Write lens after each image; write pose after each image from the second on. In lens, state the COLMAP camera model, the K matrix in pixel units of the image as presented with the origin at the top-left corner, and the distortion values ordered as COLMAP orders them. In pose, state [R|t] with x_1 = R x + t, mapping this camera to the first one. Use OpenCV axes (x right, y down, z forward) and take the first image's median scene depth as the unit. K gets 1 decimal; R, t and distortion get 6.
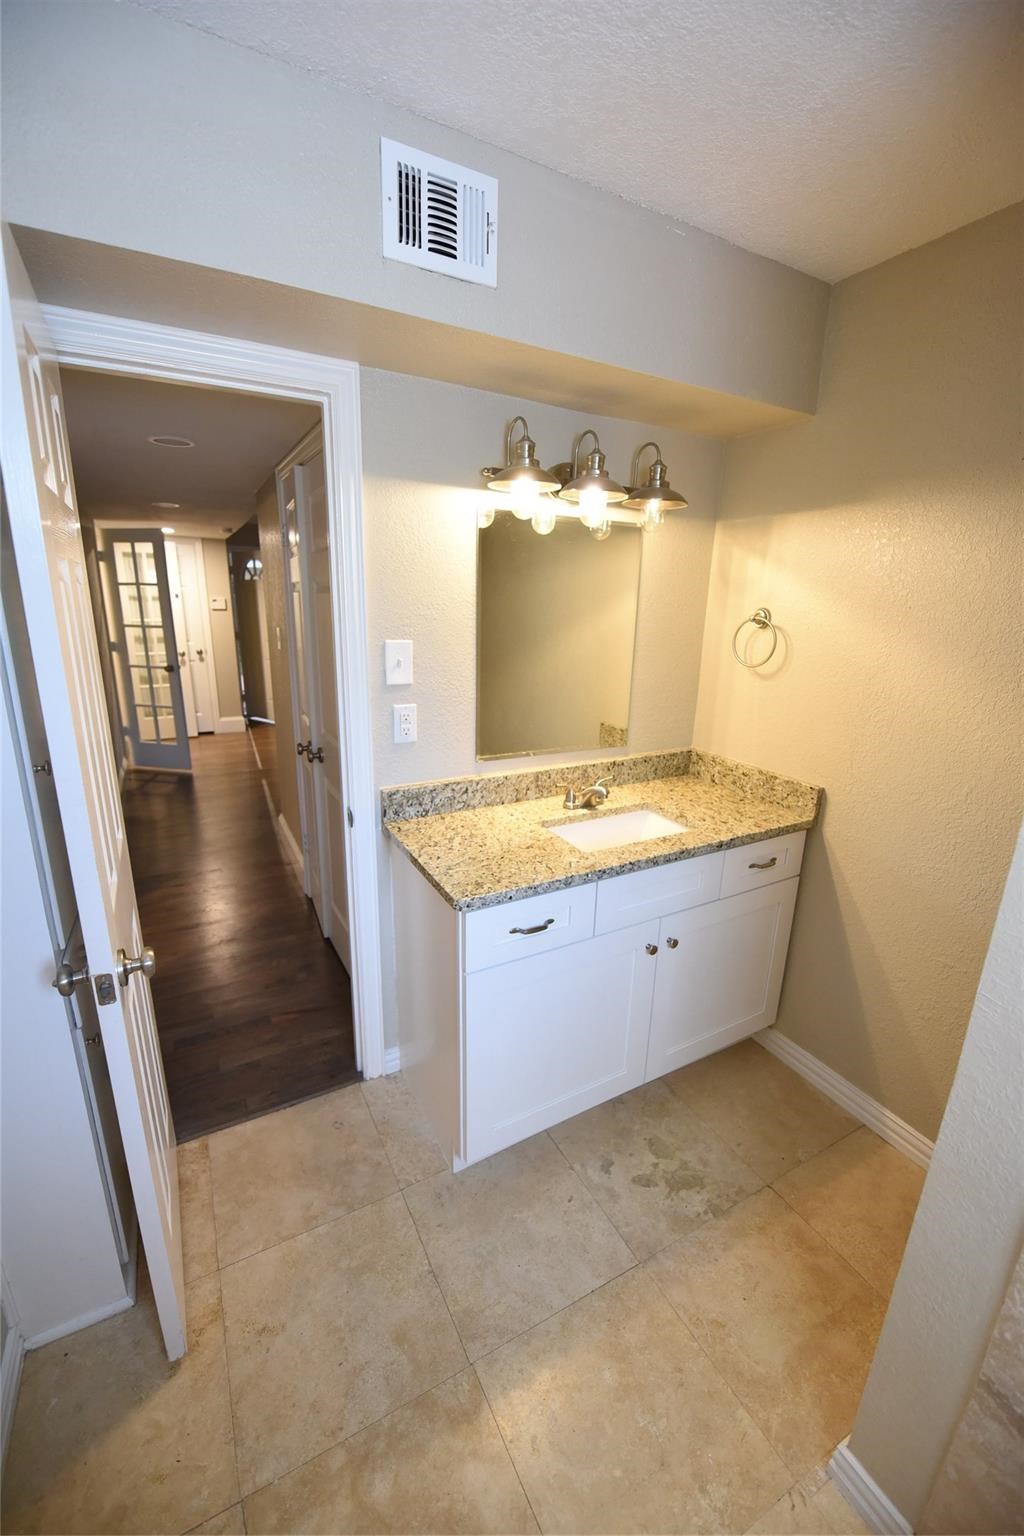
lens RADIAL K [[615.3, 0, 512.0], [0, 615.3, 768.0], [0, 0, 1]] dist [-0.018139, 0.000185]
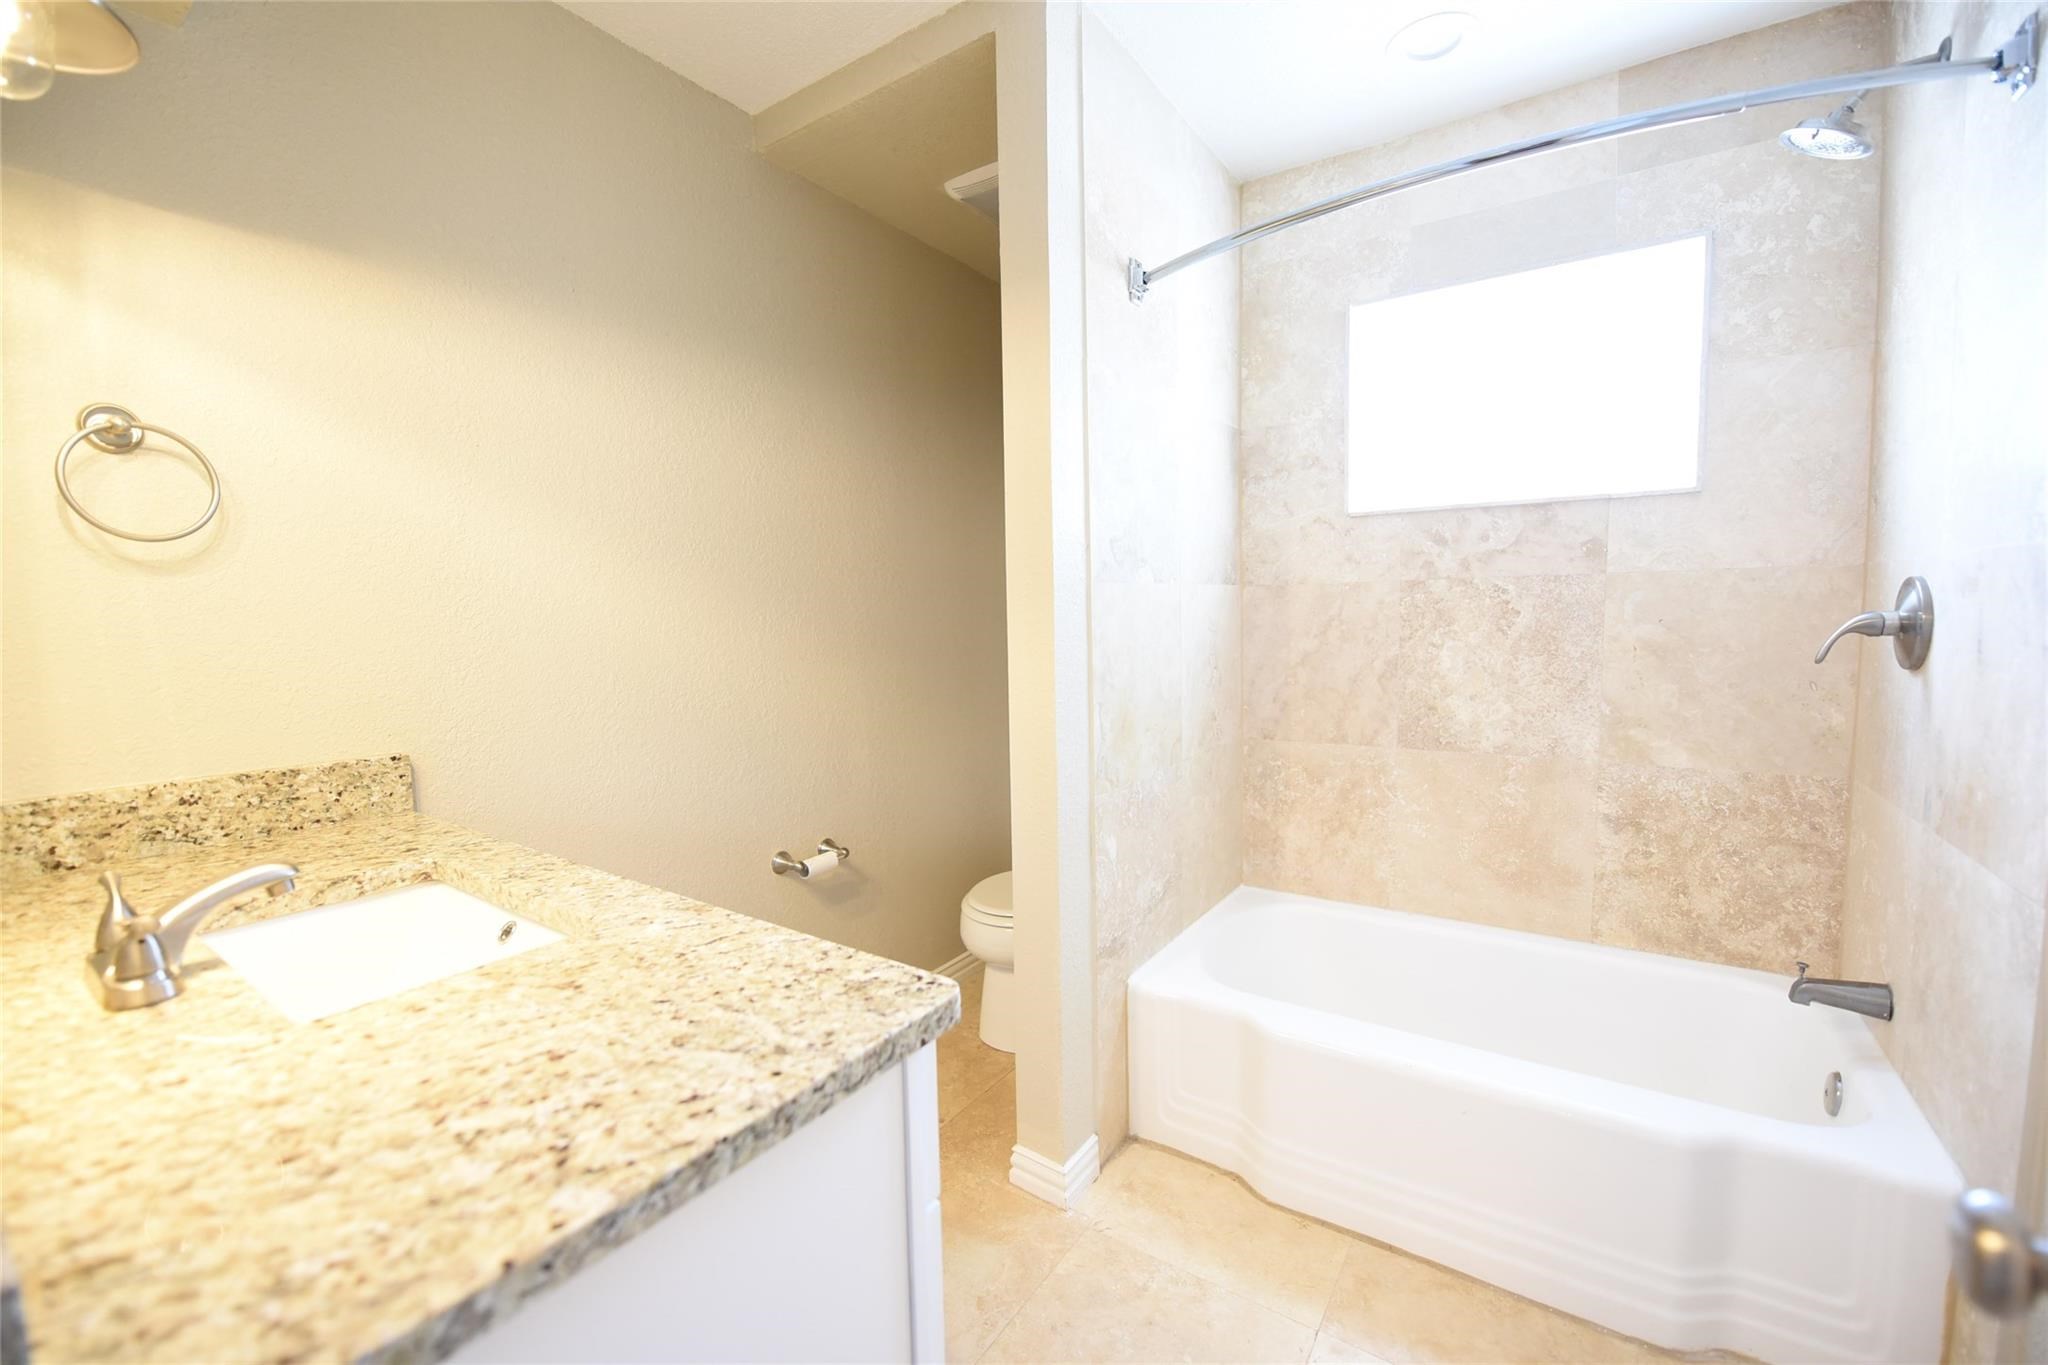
lens RADIAL K [[820.4, 0, 1026.2], [0, 820.4, 682.3], [0, 0, 1]] dist [-0.018139, 0.000185]
pose [[-0.456658, -0.090515, 0.885026, -0.432249], [0.244176, 0.943855, 0.222522, -0.059003], [-0.855477, 0.317719, -0.408917, 0.870472]]
